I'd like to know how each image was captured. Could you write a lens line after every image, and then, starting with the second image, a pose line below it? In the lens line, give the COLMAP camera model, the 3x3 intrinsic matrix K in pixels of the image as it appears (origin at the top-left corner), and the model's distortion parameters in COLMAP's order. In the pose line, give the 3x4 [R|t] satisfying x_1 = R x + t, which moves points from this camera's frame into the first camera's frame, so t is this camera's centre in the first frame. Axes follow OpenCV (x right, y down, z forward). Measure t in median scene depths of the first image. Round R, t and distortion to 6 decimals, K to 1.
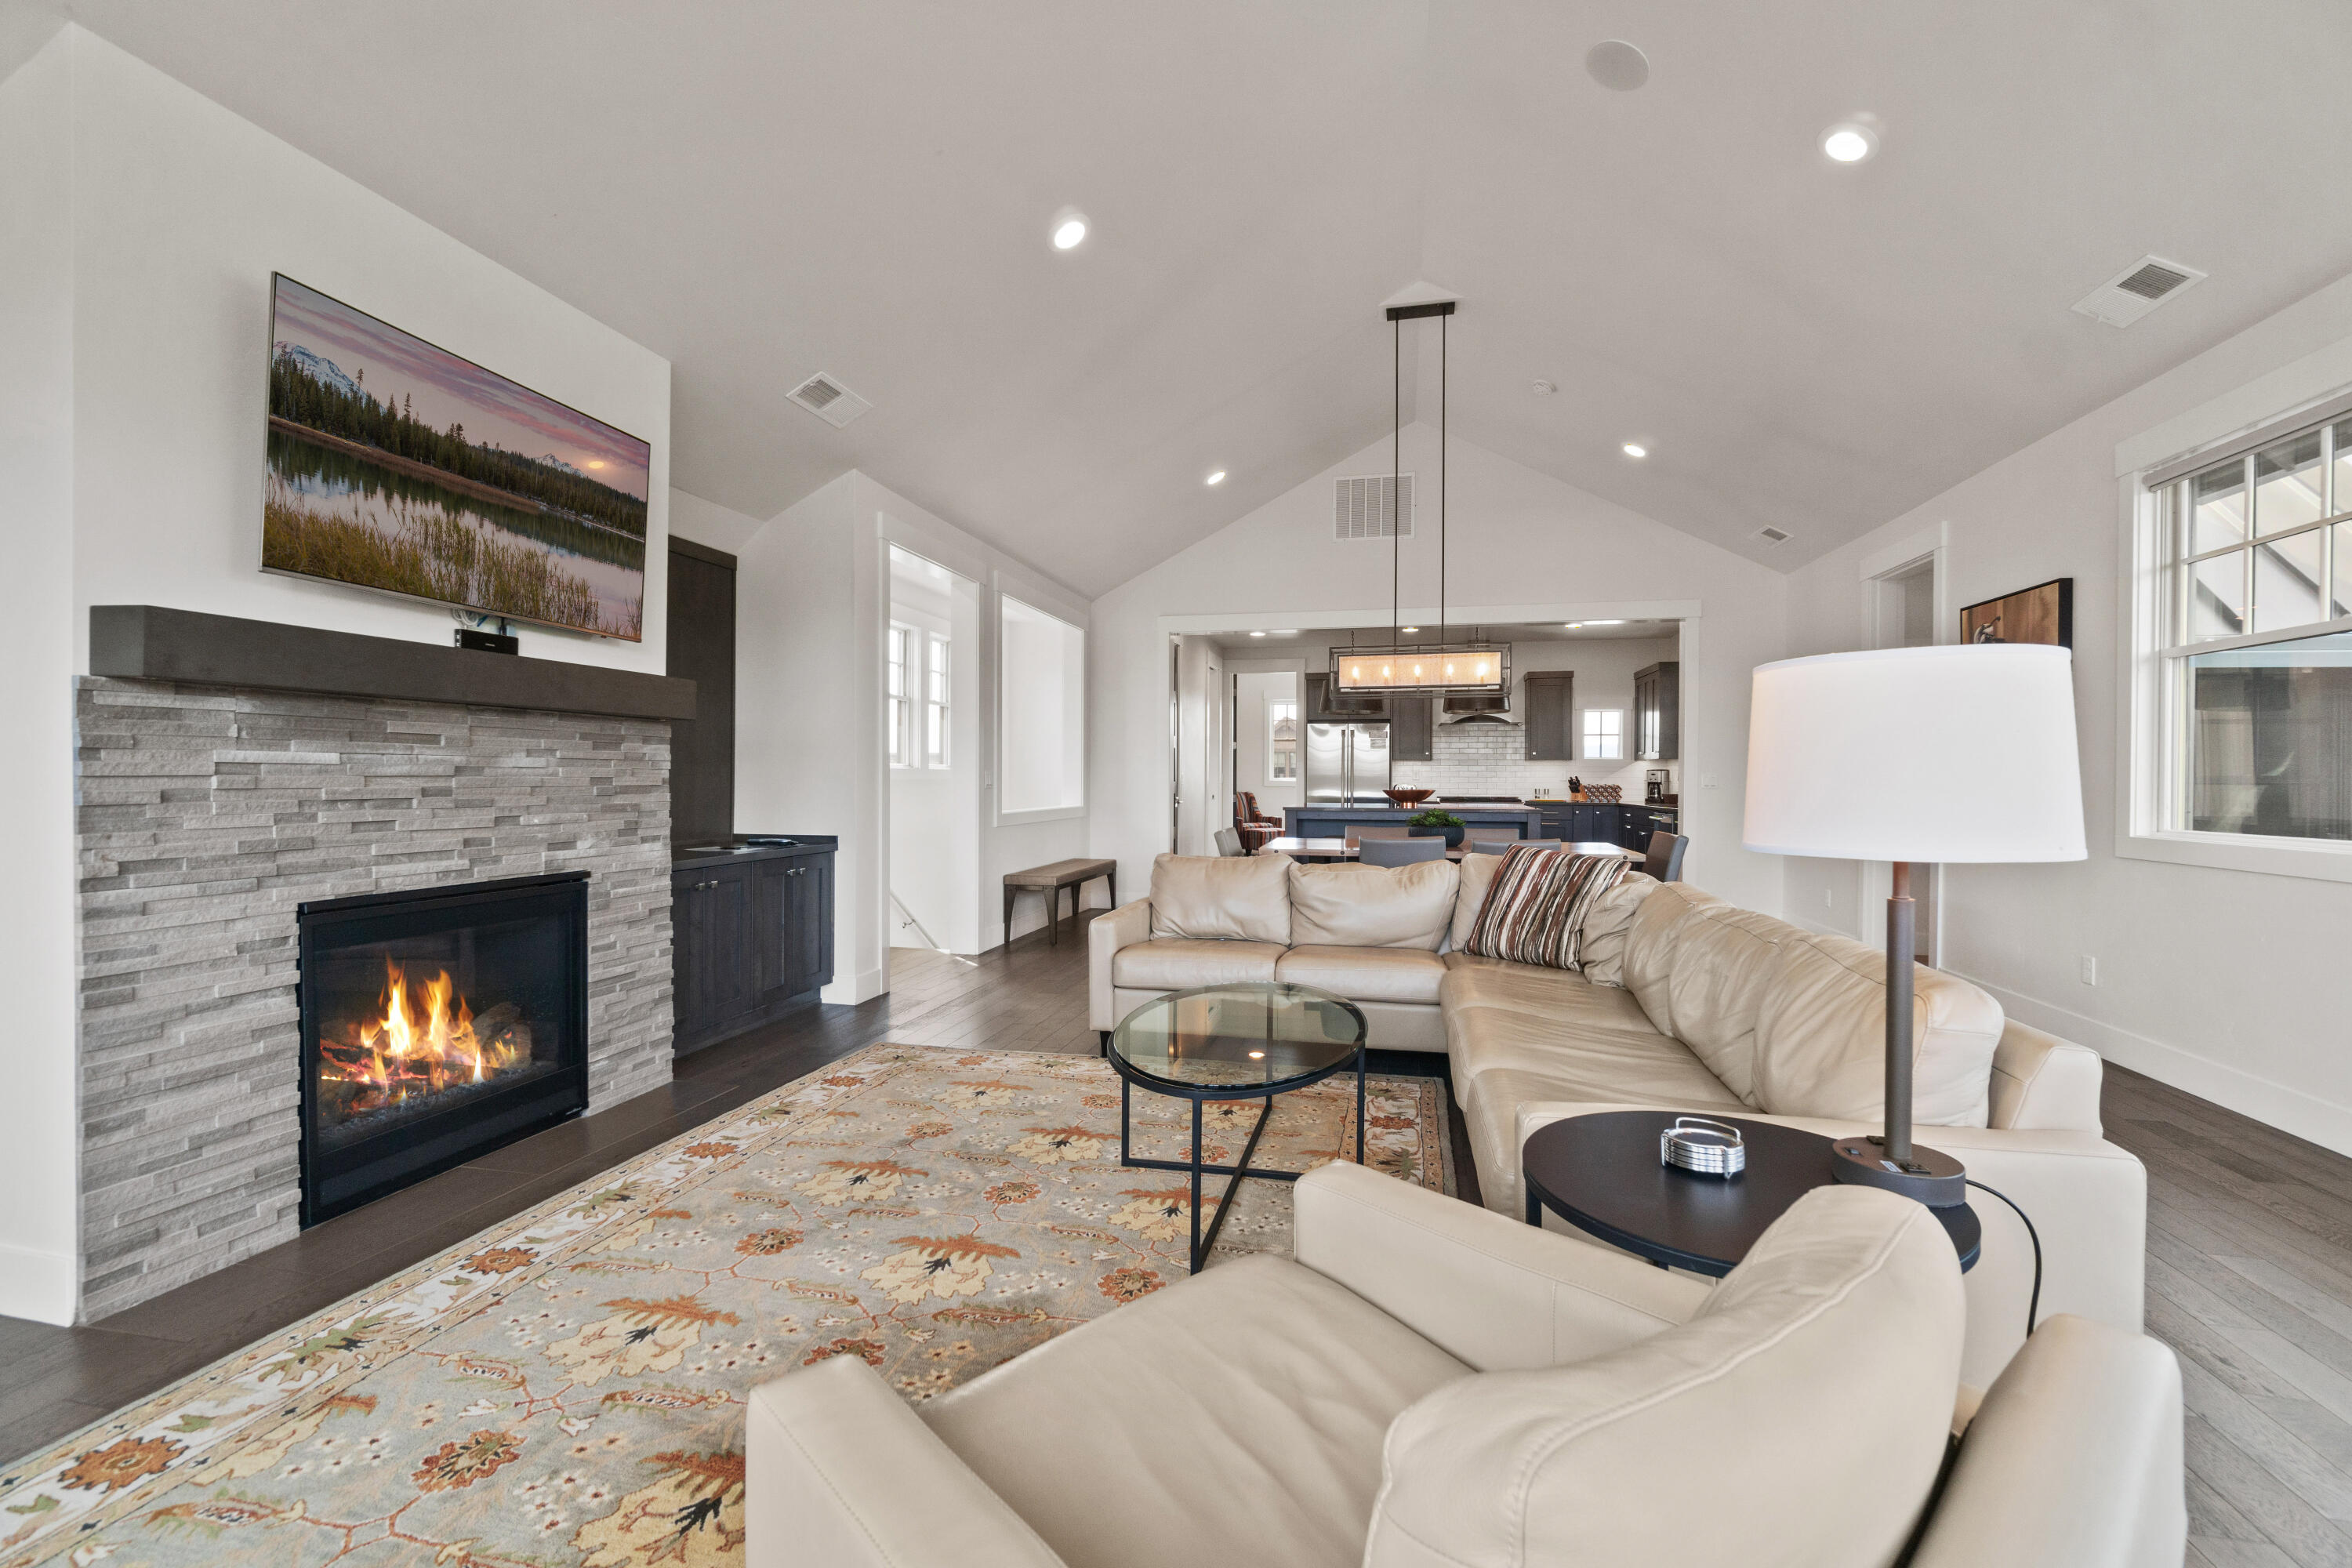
lens RADIAL K [[1012.8, 0, 1185.2], [0, 1012.8, 782.3], [0, 0, 1]] dist [-0.005128, 0.000748]
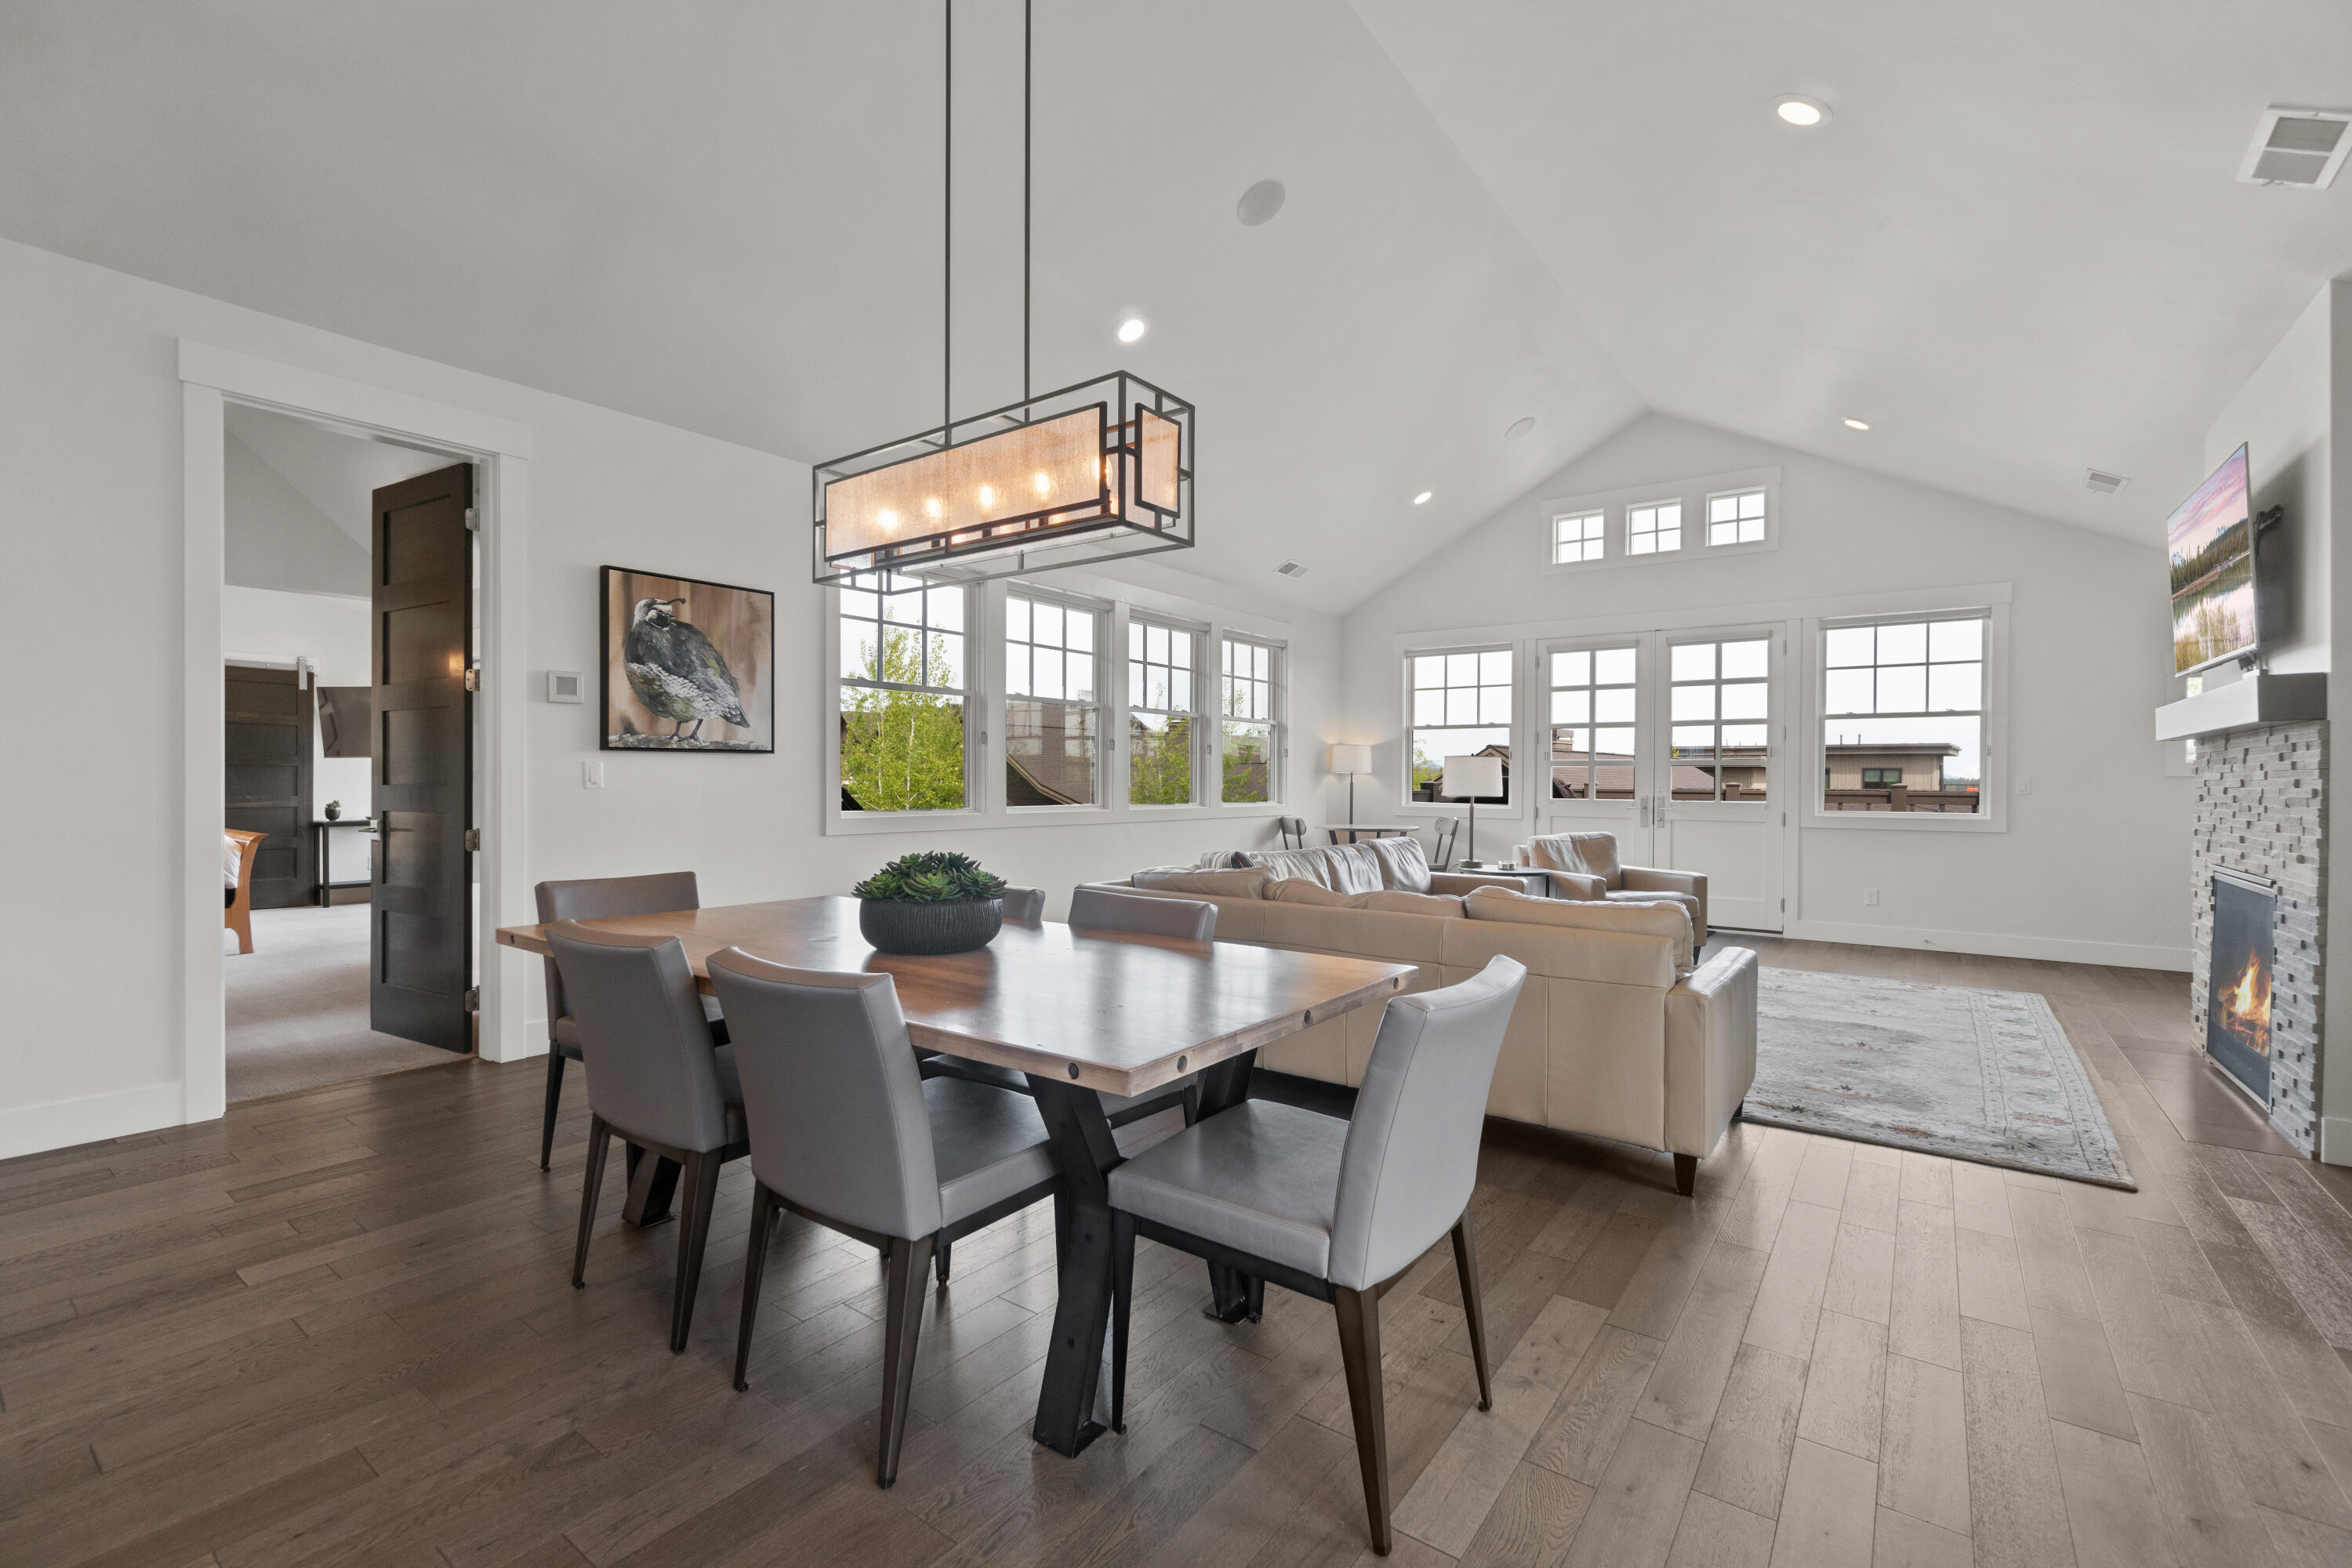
lens RADIAL K [[1012.8, 0, 1183.5], [0, 1012.8, 785.0], [0, 0, 1]] dist [-0.005128, 0.000748]
pose [[-0.912970, -0.013876, 0.407792, 0.000554], [-0.010083, 0.999884, 0.011450, -0.008764], [-0.407903, 0.006341, -0.913003, 2.012398]]
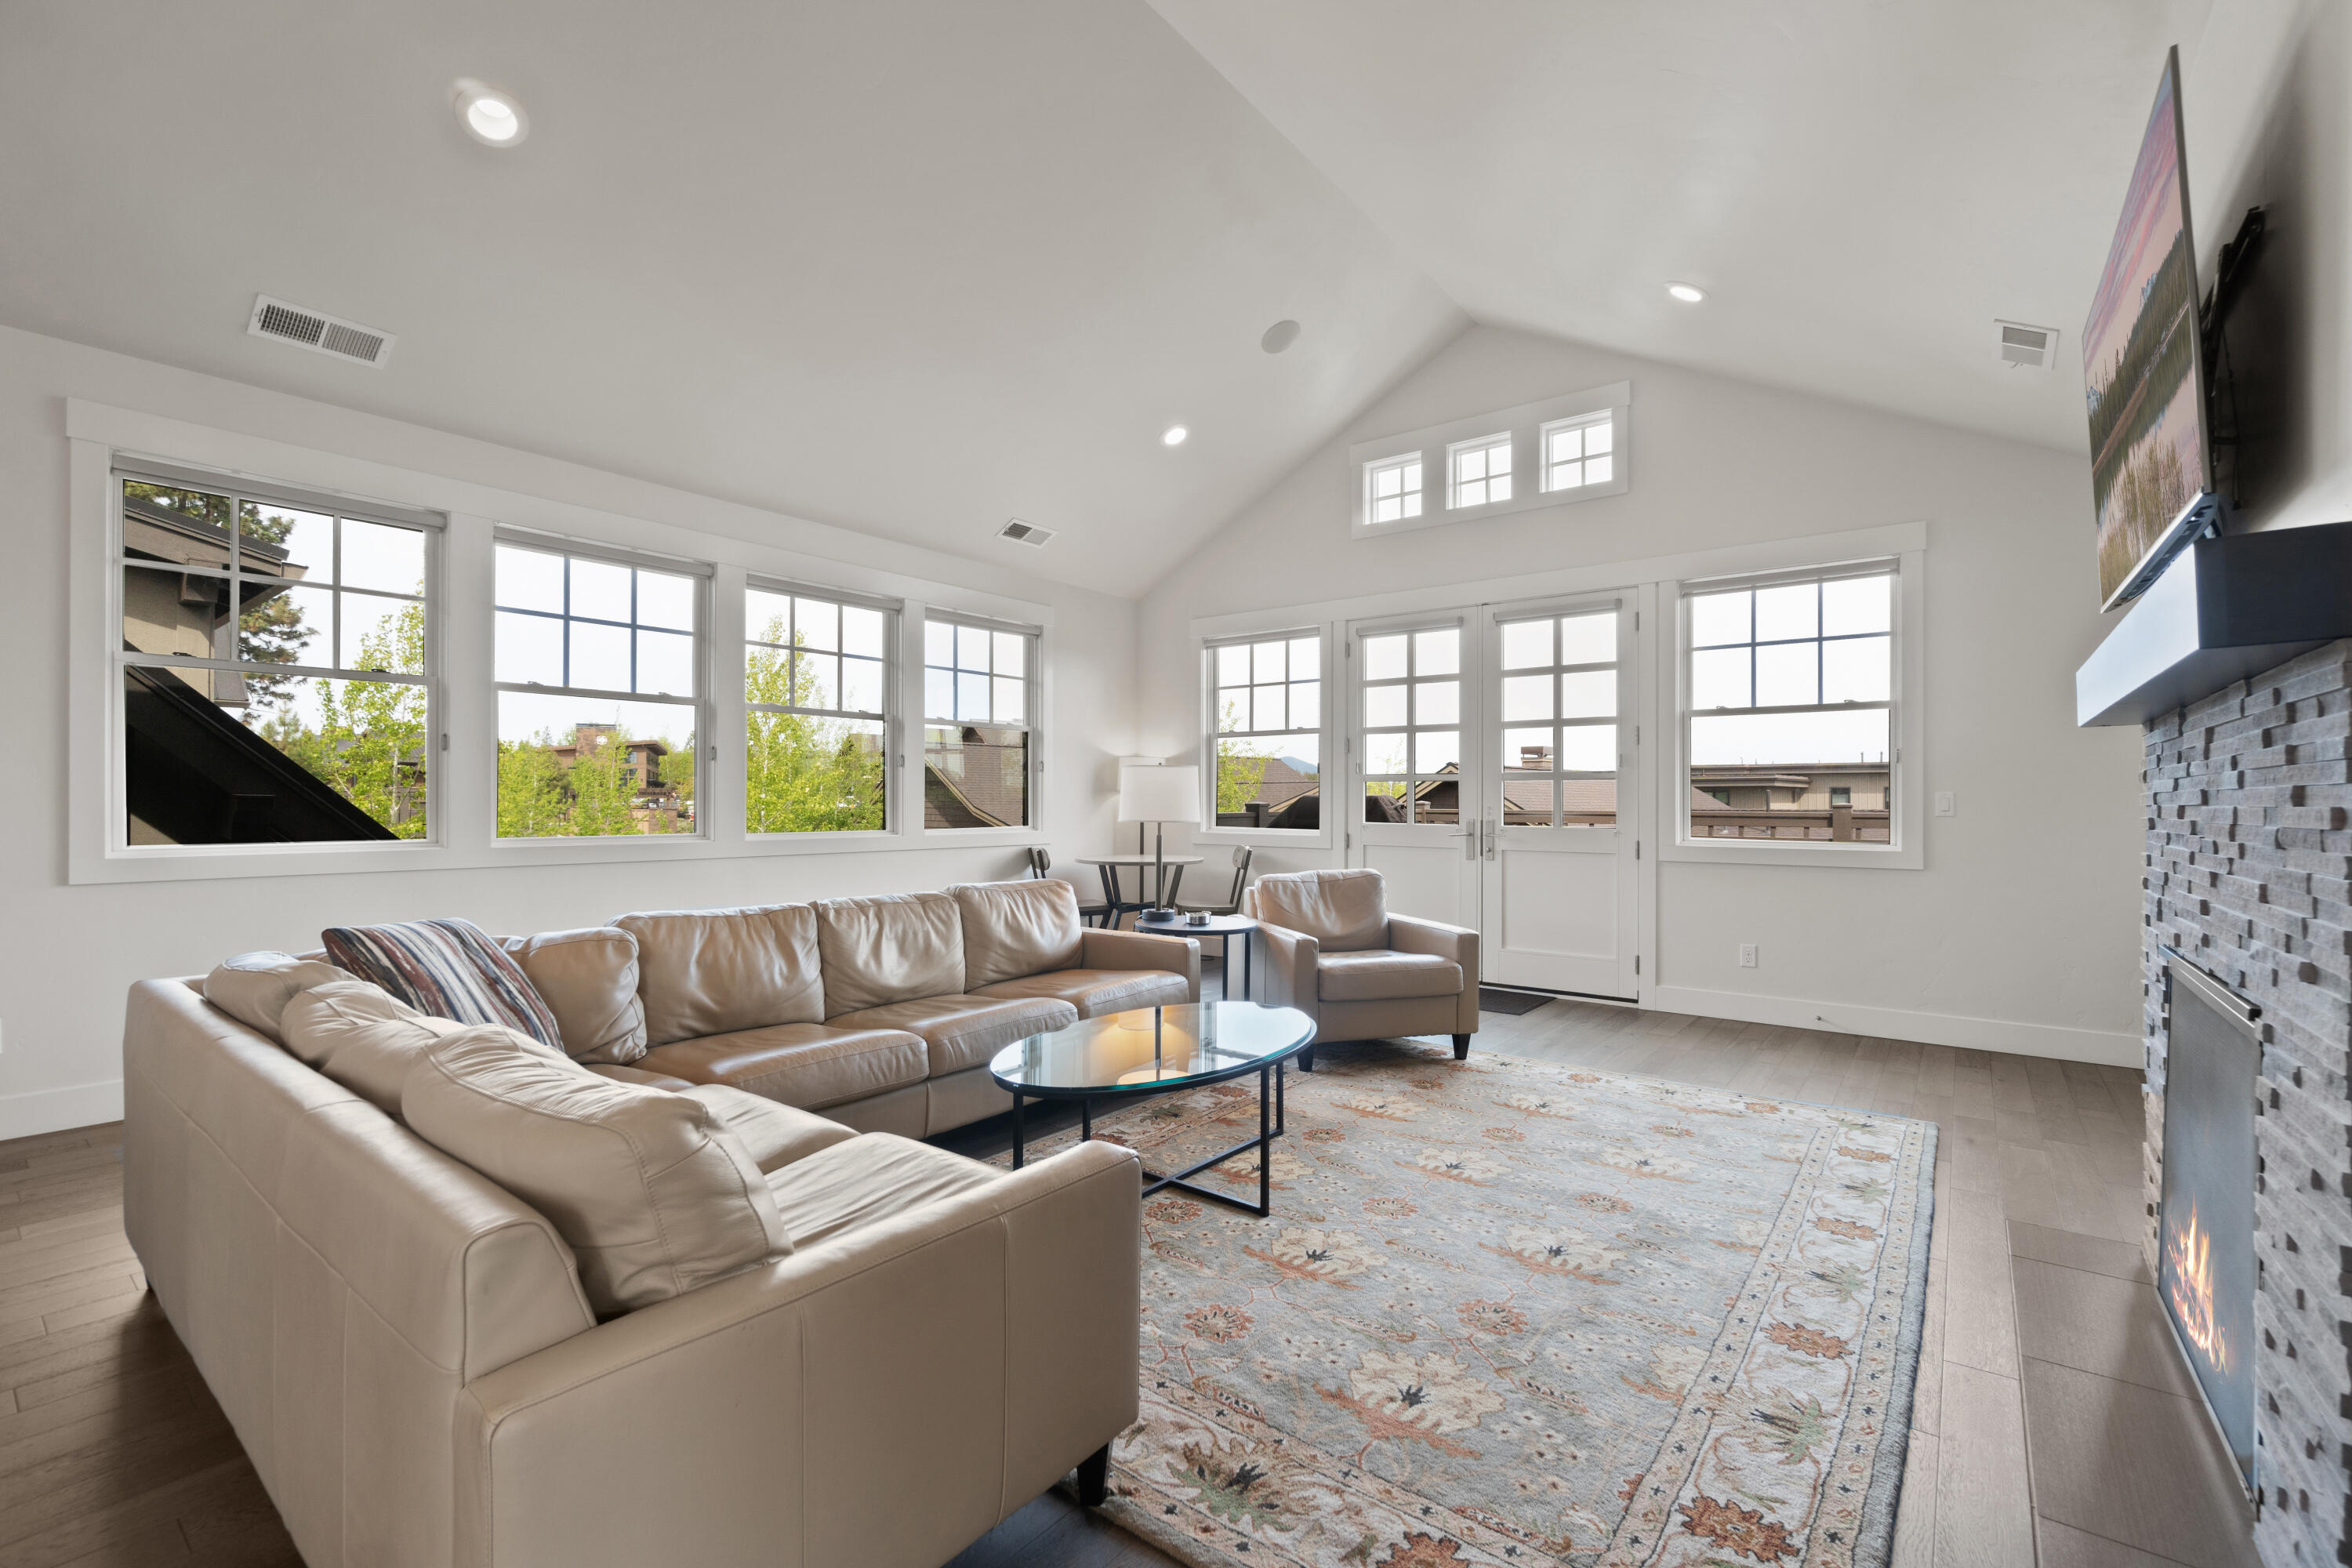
lens RADIAL K [[1012.8, 0, 1187.2], [0, 1012.8, 794.2], [0, 0, 1]] dist [-0.005128, 0.000748]
pose [[-0.903269, -0.006271, 0.429029, -0.290196], [-0.007369, 0.999972, -0.000898, -0.006890], [-0.429012, -0.003972, -0.903290, 1.384164]]
